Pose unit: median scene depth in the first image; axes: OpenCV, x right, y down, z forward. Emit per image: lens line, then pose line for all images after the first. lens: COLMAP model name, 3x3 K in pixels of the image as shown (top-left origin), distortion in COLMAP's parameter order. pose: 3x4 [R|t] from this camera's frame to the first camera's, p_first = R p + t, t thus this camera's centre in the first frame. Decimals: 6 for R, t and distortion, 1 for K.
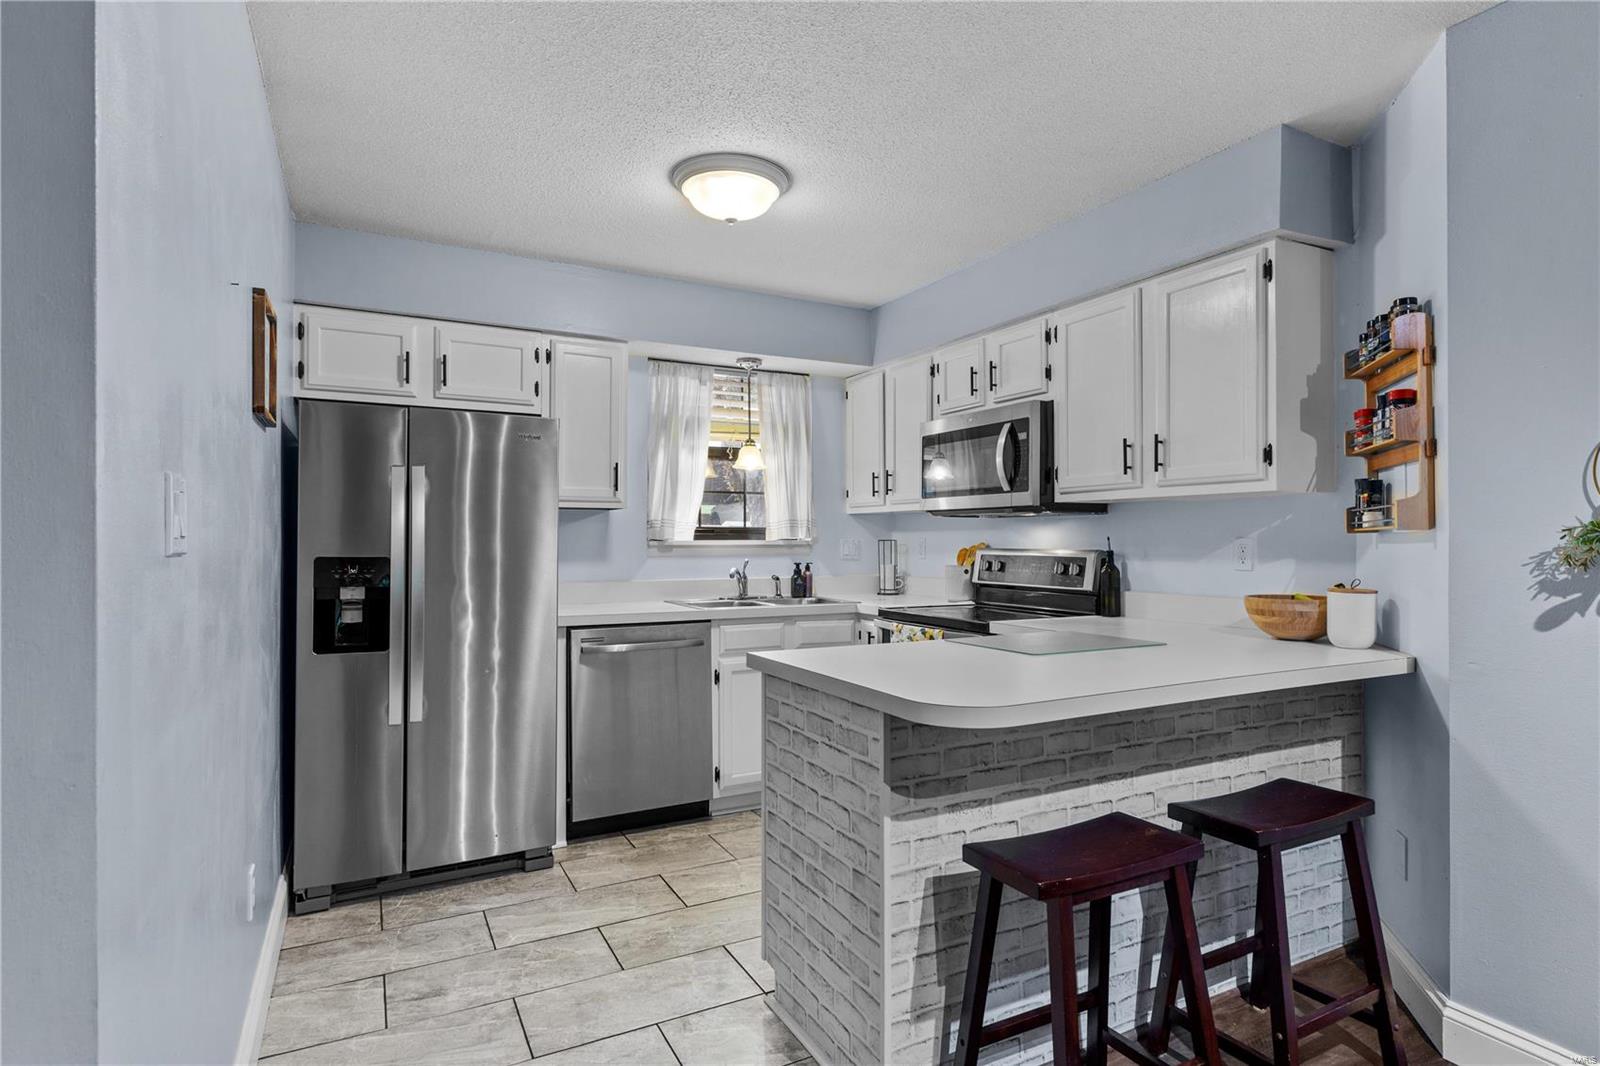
lens RADIAL K [[847.2, 0, 820.8], [0, 847.2, 534.6], [0, 0, 1]] dist [0.004473, -0.000325]
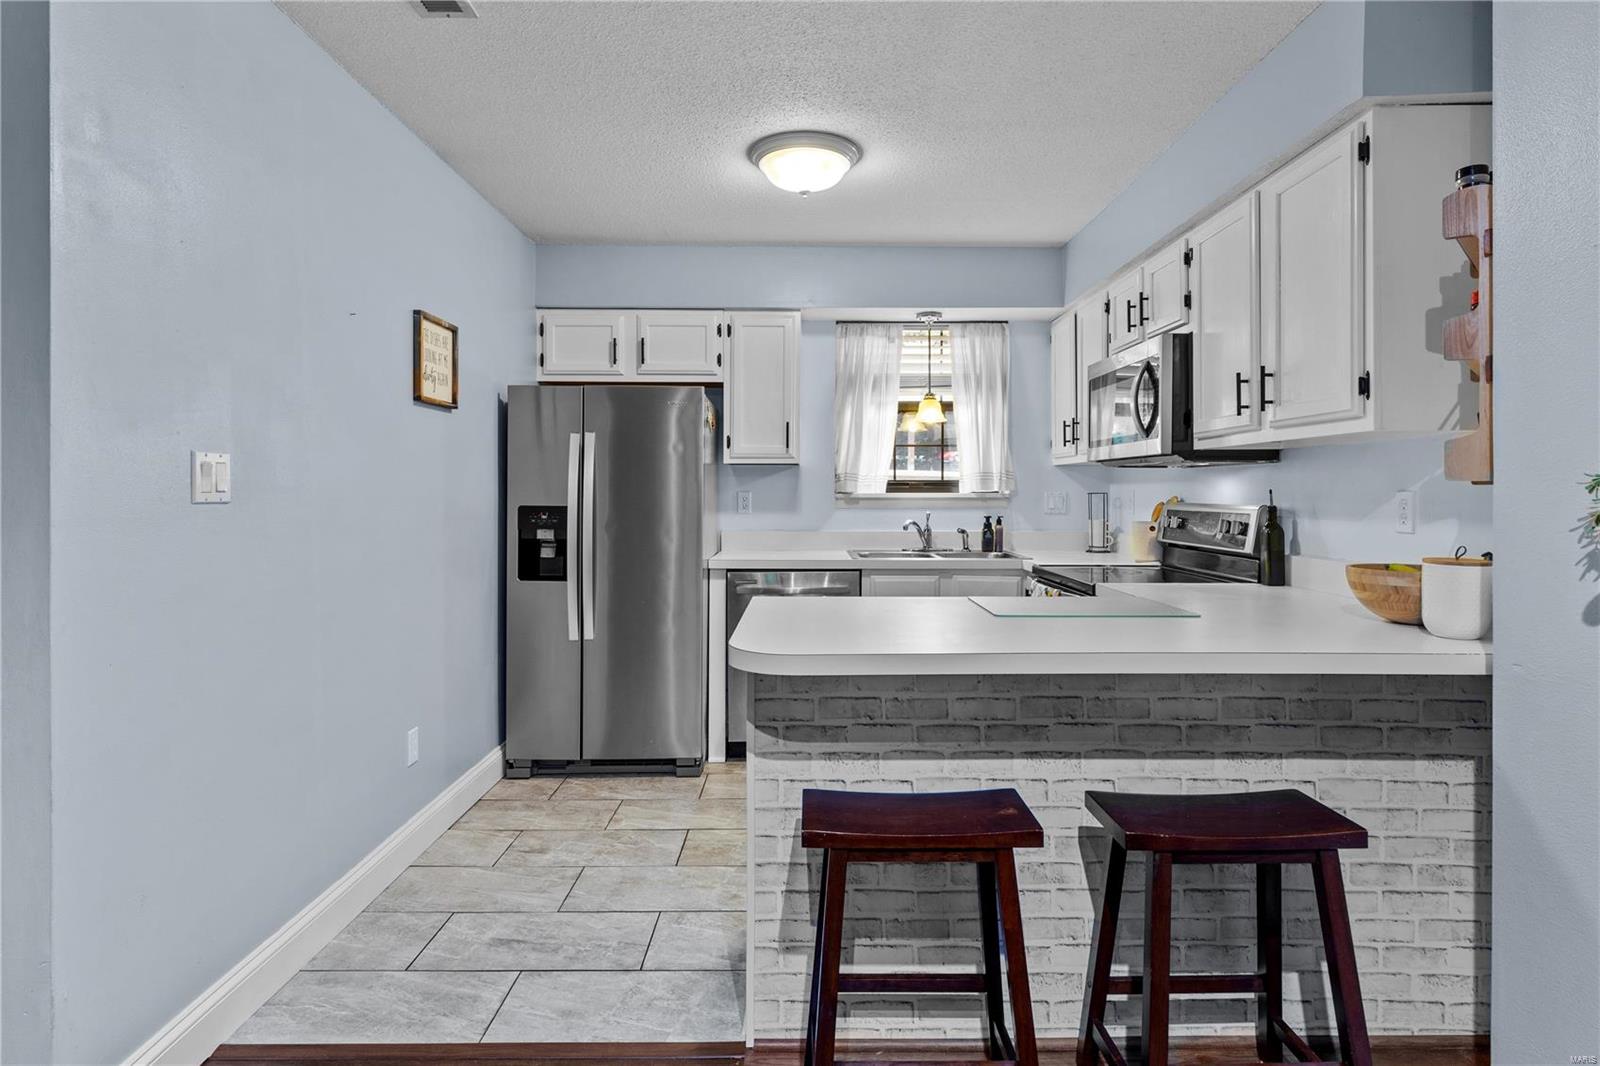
lens RADIAL K [[855.9, 0, 811.1], [0, 855.9, 490.3], [0, 0, 1]] dist [-0.000678, 0.000401]
pose [[0.882916, -0.000045, -0.469532, 0.356013], [0.001884, 0.999992, 0.003447, -0.000478], [0.469528, -0.003927, 0.882909, 0.046704]]
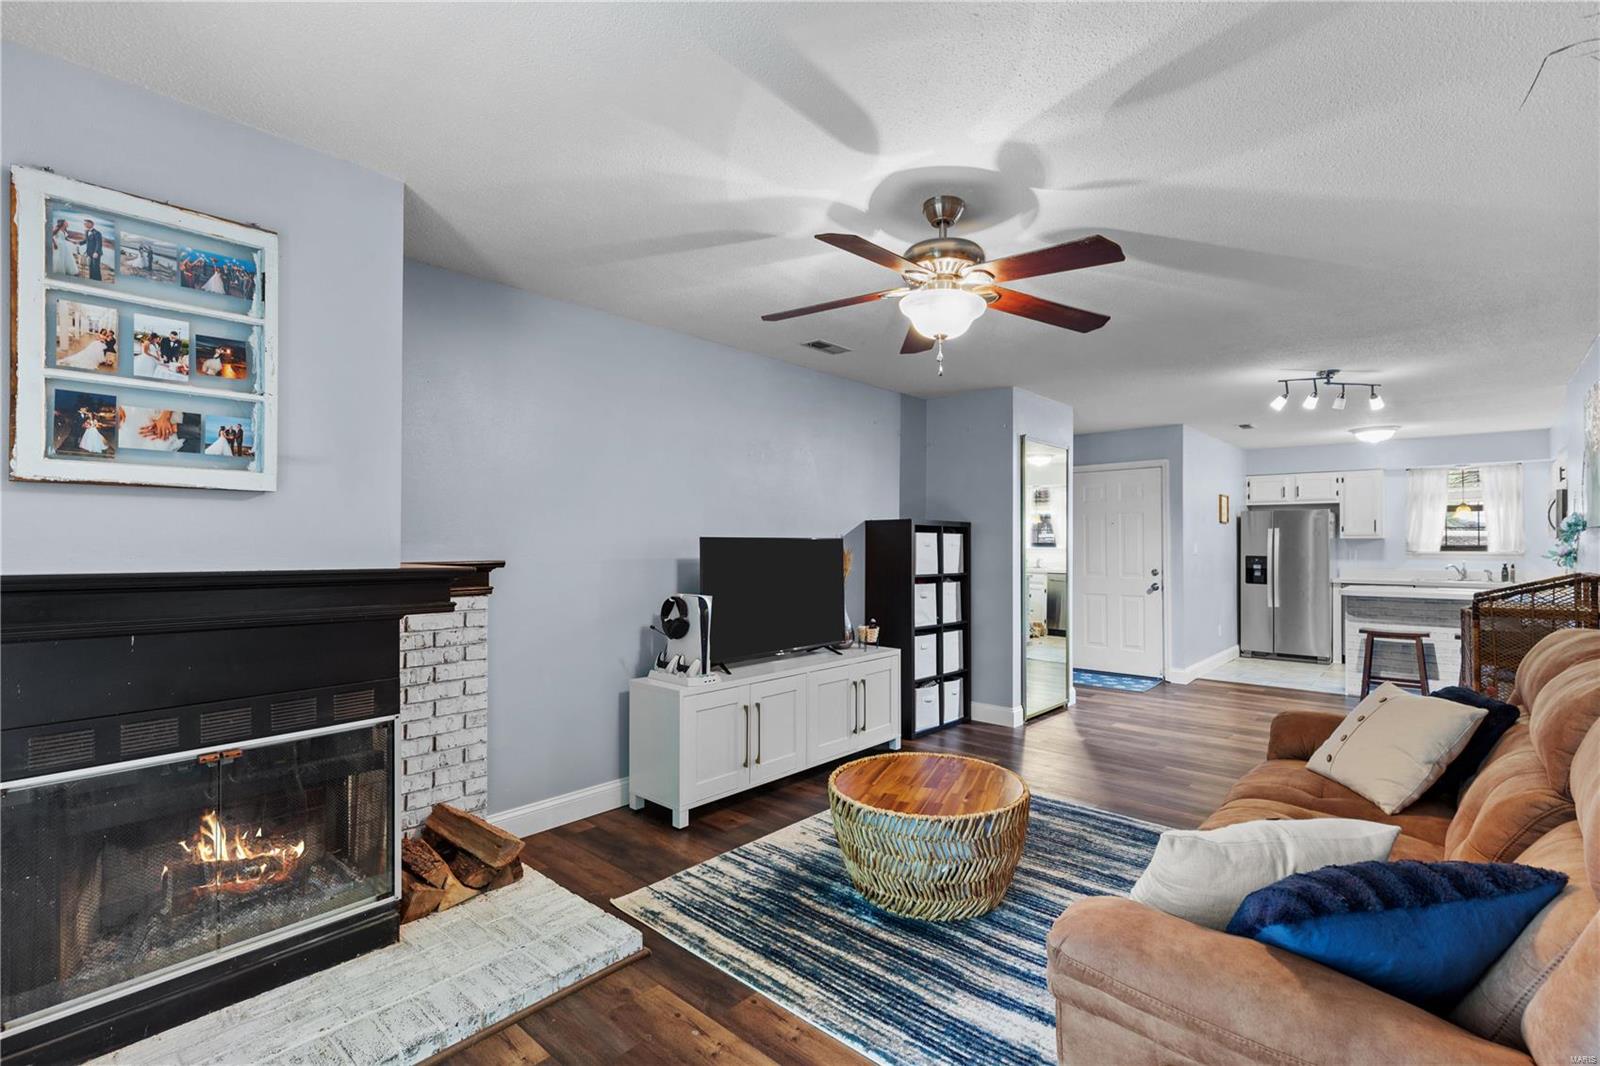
lens RADIAL K [[735.0, 0, 800.0], [0, 735.0, 533.0], [0, 0, 1]] dist [0.001410, -0.000362]
pose [[0.330790, -0.011302, -0.943637, 1.426476], [0.005260, 0.999935, -0.010132, -0.039034], [0.943690, -0.001612, 0.330828, -1.494716]]
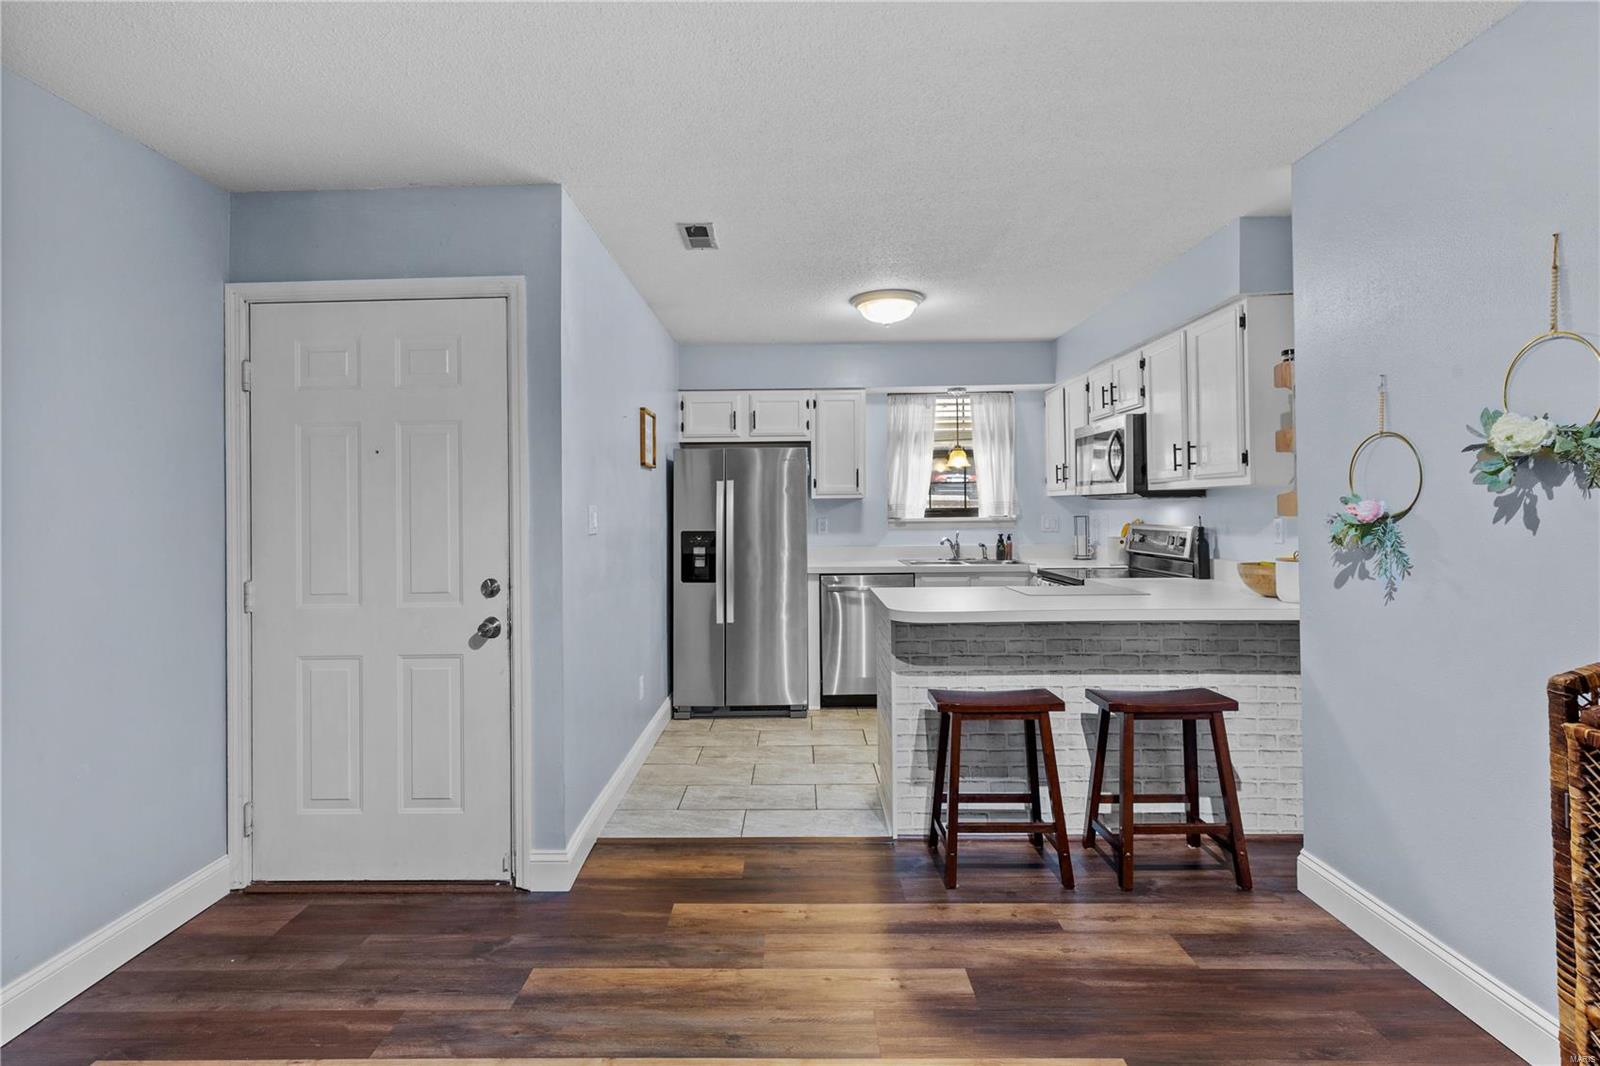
lens RADIAL K [[787.5, 0, 783.8], [0, 787.5, 500.0], [0, 0, 1]] dist [0.006230, -0.000028]
pose [[0.869605, -0.015873, -0.493493, 0.404401], [0.013768, 0.999874, -0.007899, -0.021941], [0.493556, 0.000075, 0.869714, -0.356604]]
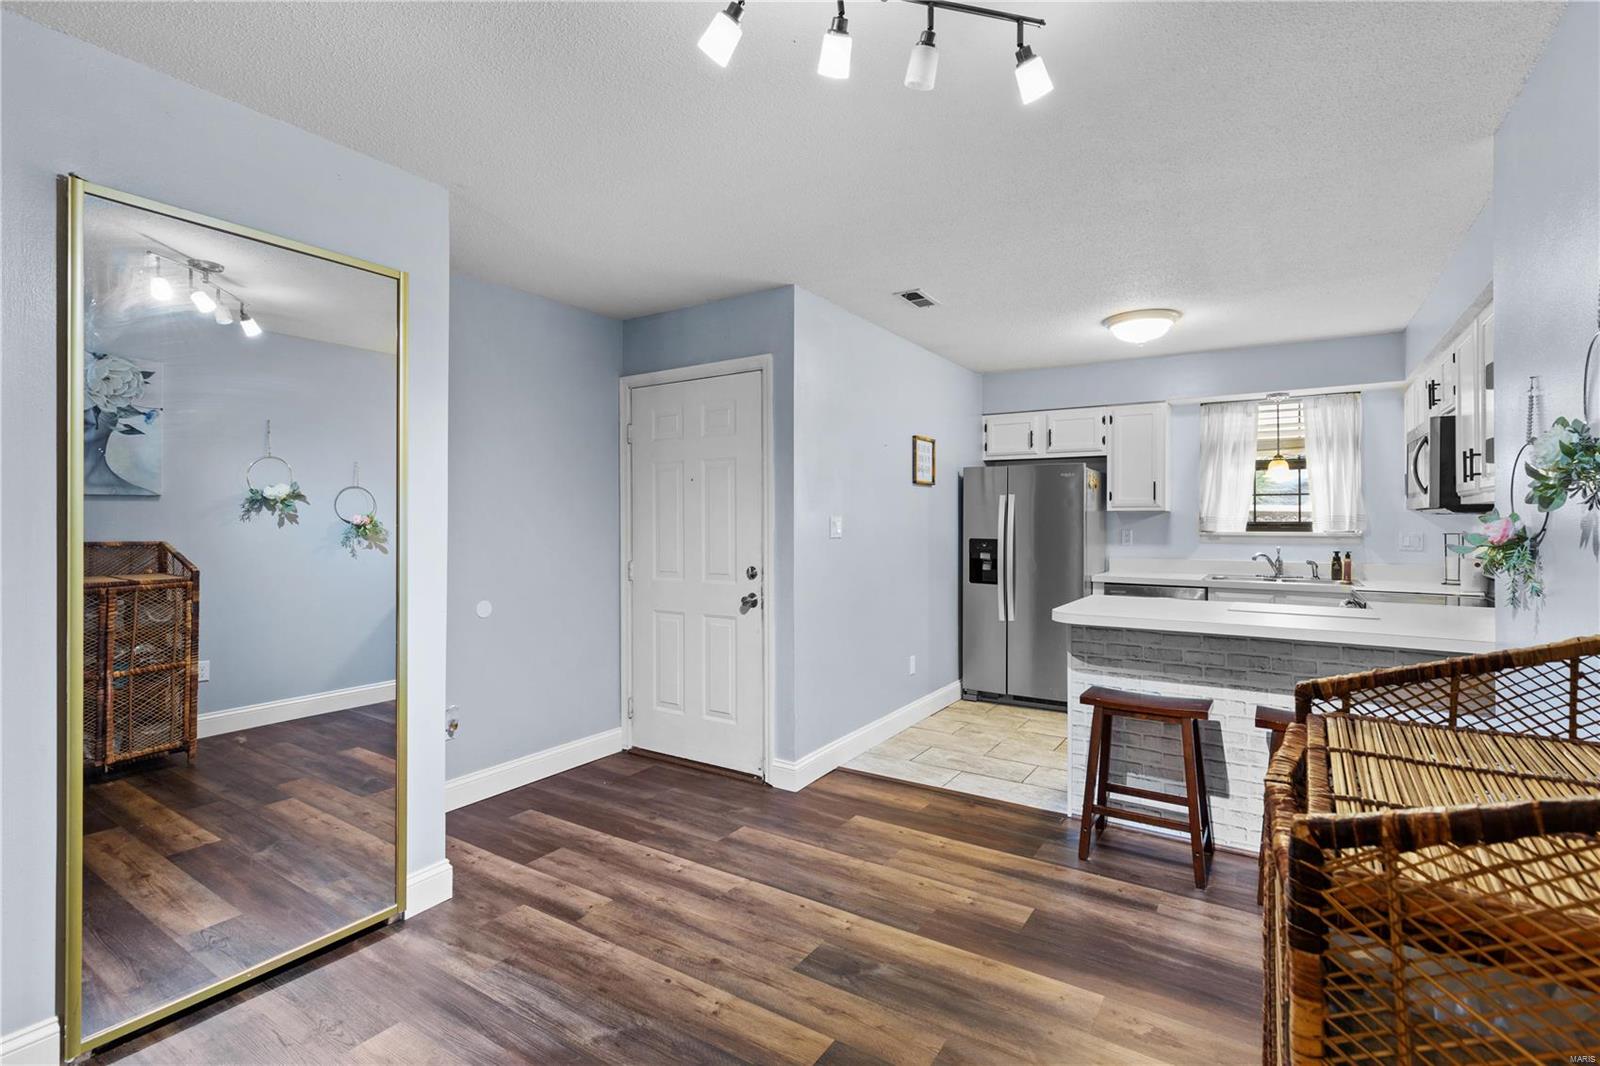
lens RADIAL K [[749.3, 0, 796.8], [0, 749.3, 516.4], [0, 0, 1]] dist [0.005165, -0.000207]
pose [[0.476171, -0.003208, -0.879347, 0.766030], [0.002871, 0.999994, -0.002093, -0.023365], [0.879348, -0.001528, 0.476177, -0.268077]]
